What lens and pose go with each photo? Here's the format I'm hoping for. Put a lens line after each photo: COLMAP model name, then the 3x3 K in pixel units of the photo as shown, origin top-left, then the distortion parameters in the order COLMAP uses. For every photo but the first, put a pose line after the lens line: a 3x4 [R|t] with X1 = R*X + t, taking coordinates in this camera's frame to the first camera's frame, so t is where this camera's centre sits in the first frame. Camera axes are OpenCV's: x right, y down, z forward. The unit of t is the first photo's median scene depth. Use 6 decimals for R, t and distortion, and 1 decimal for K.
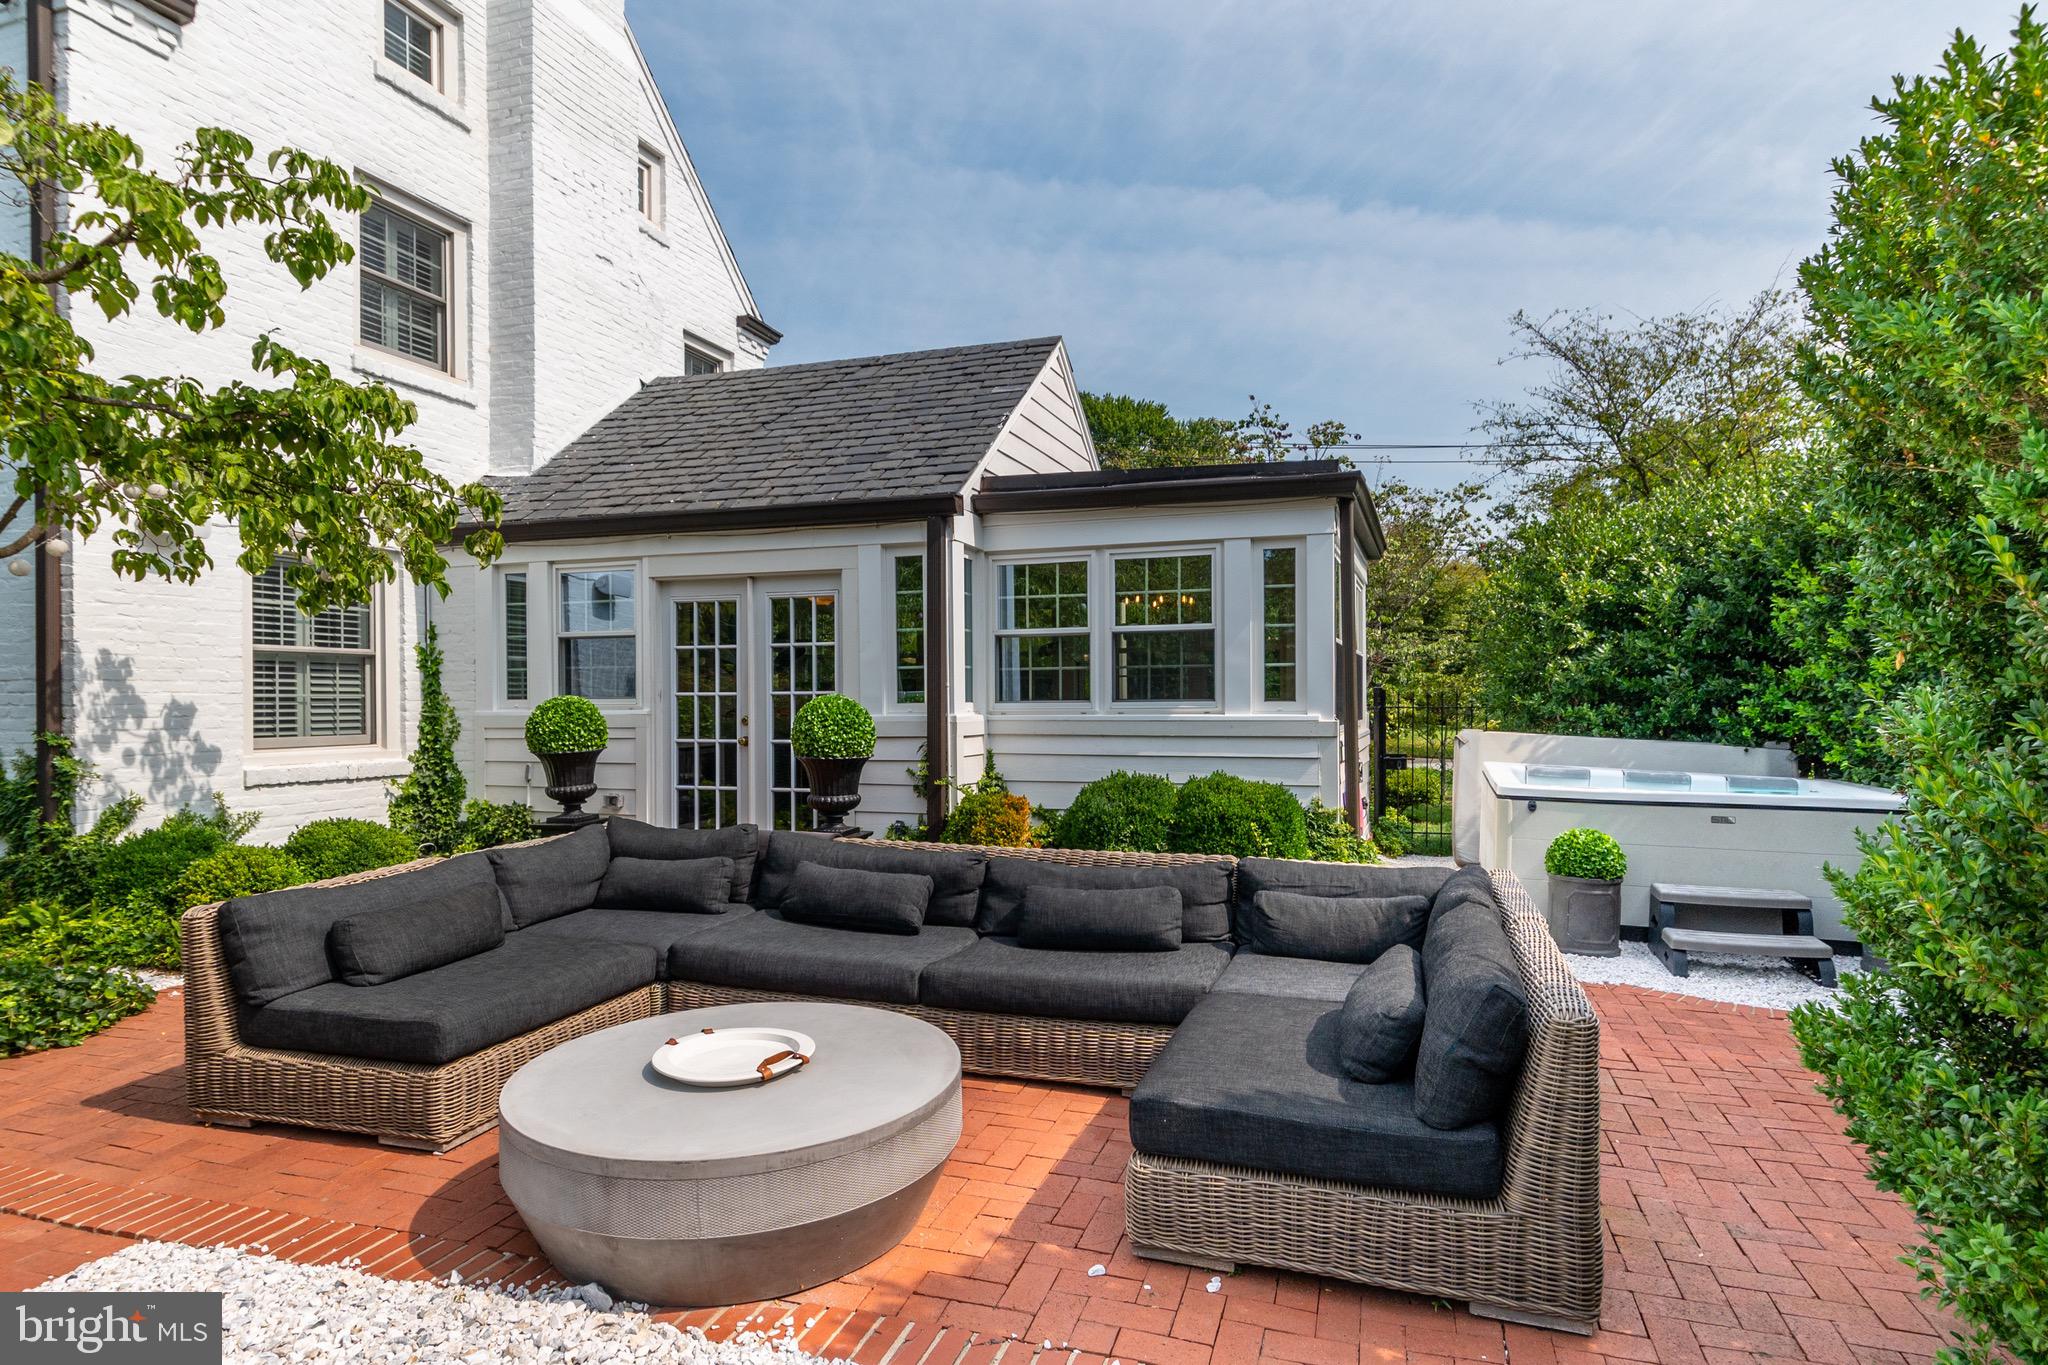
lens RADIAL K [[1113.0, 0, 1035.4], [0, 1113.0, 704.8], [0, 0, 1]] dist [-0.019294, -0.002057]
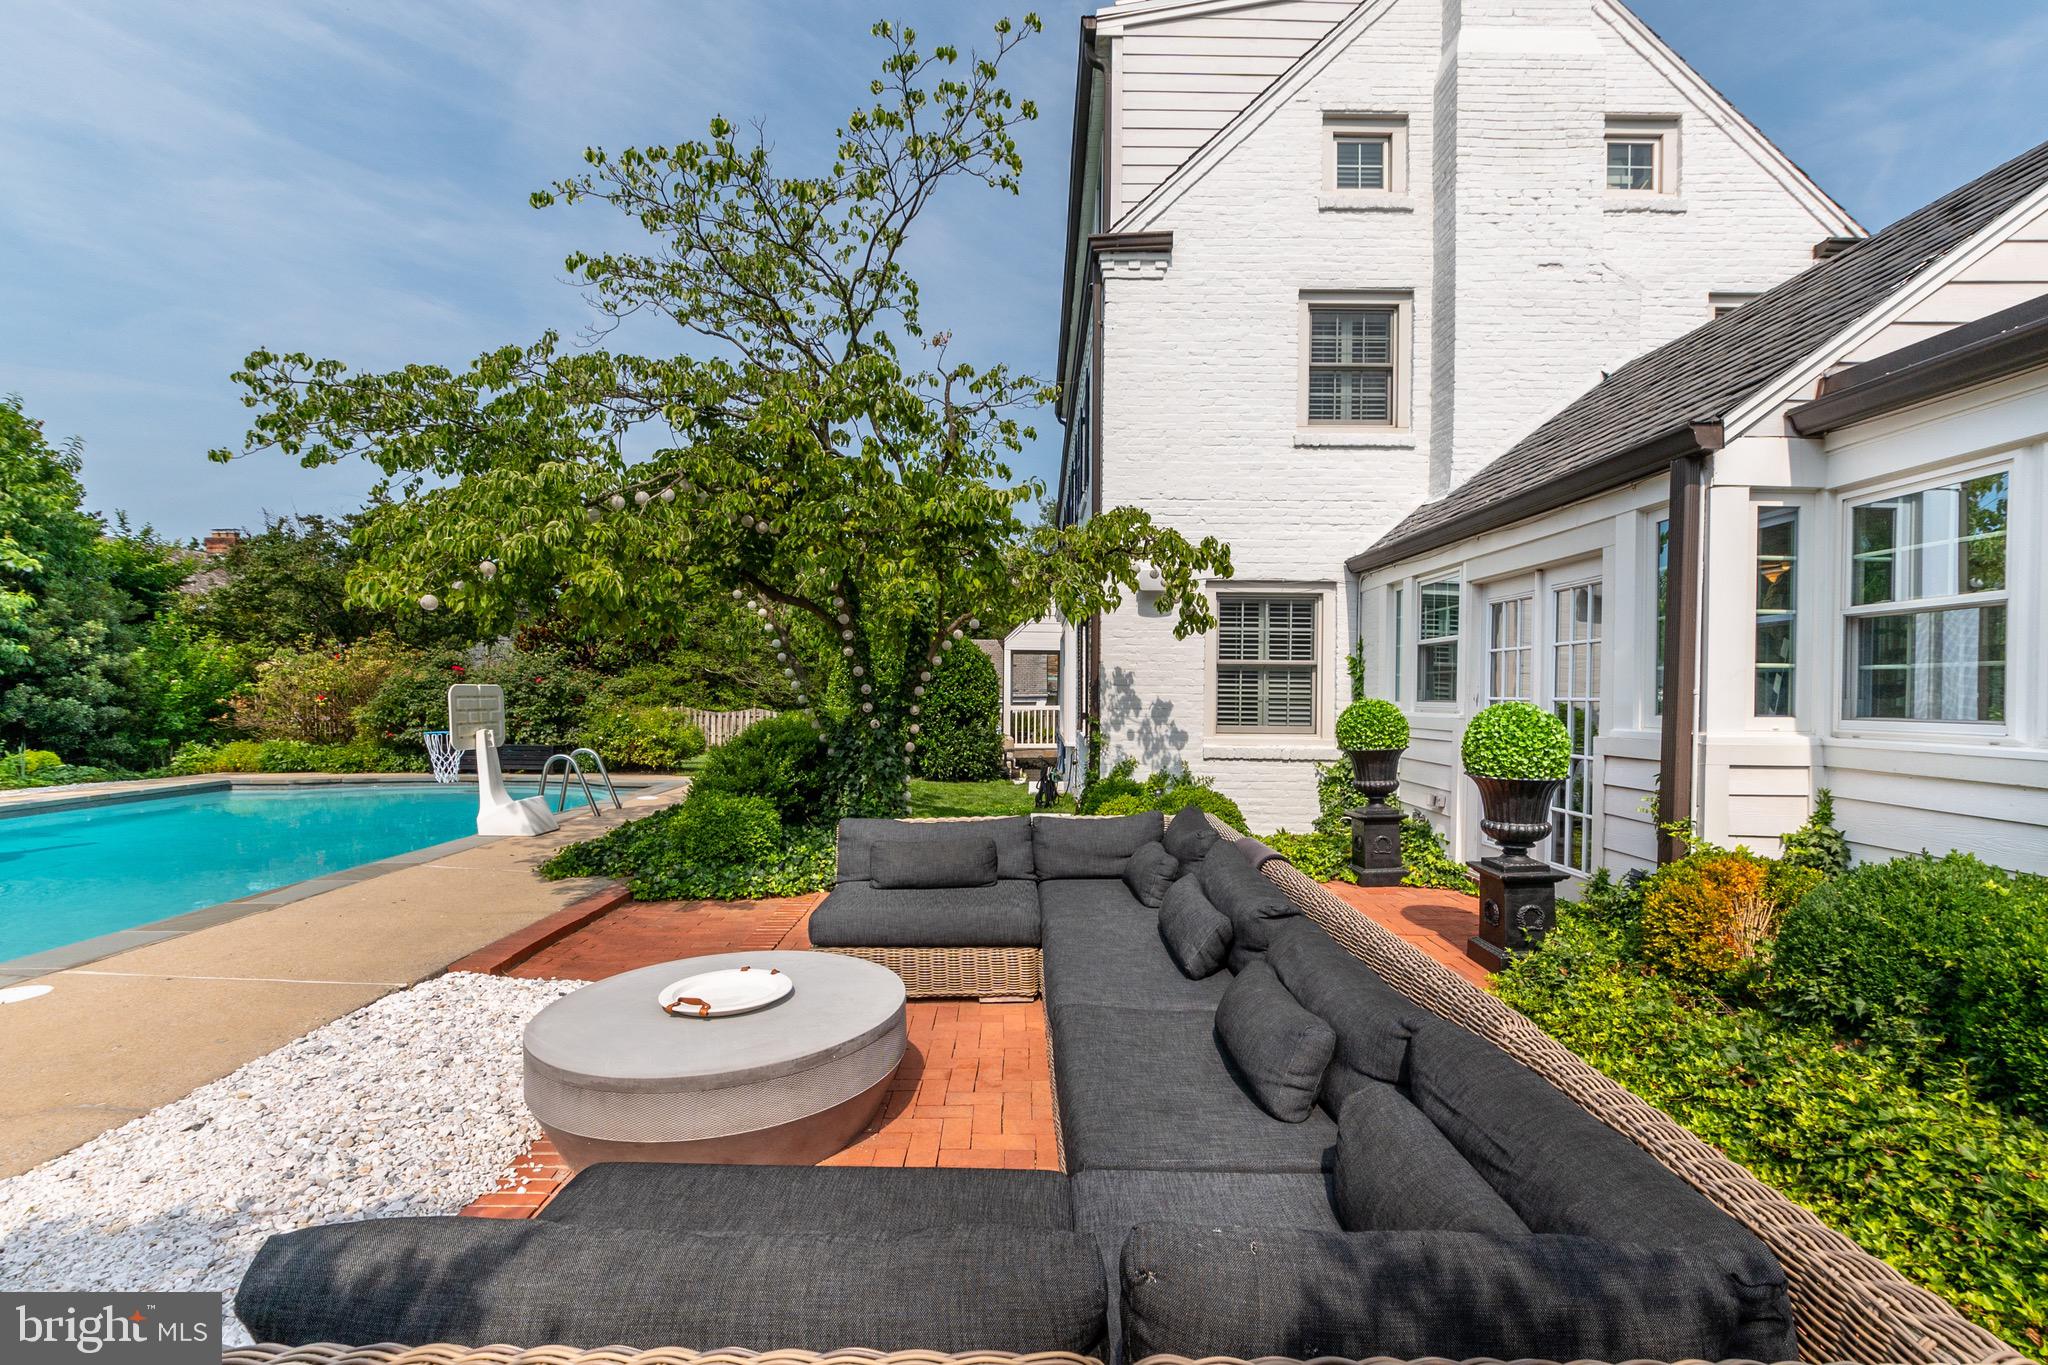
lens RADIAL K [[901.3, 0, 1034.3], [0, 901.3, 697.0], [0, 0, 1]] dist [-0.005652, 0.000167]
pose [[0.321494, 0.011145, -0.946846, 0.313103], [-0.014147, 0.999876, 0.006966, -0.011837], [0.946806, 0.011155, 0.321611, 0.389551]]
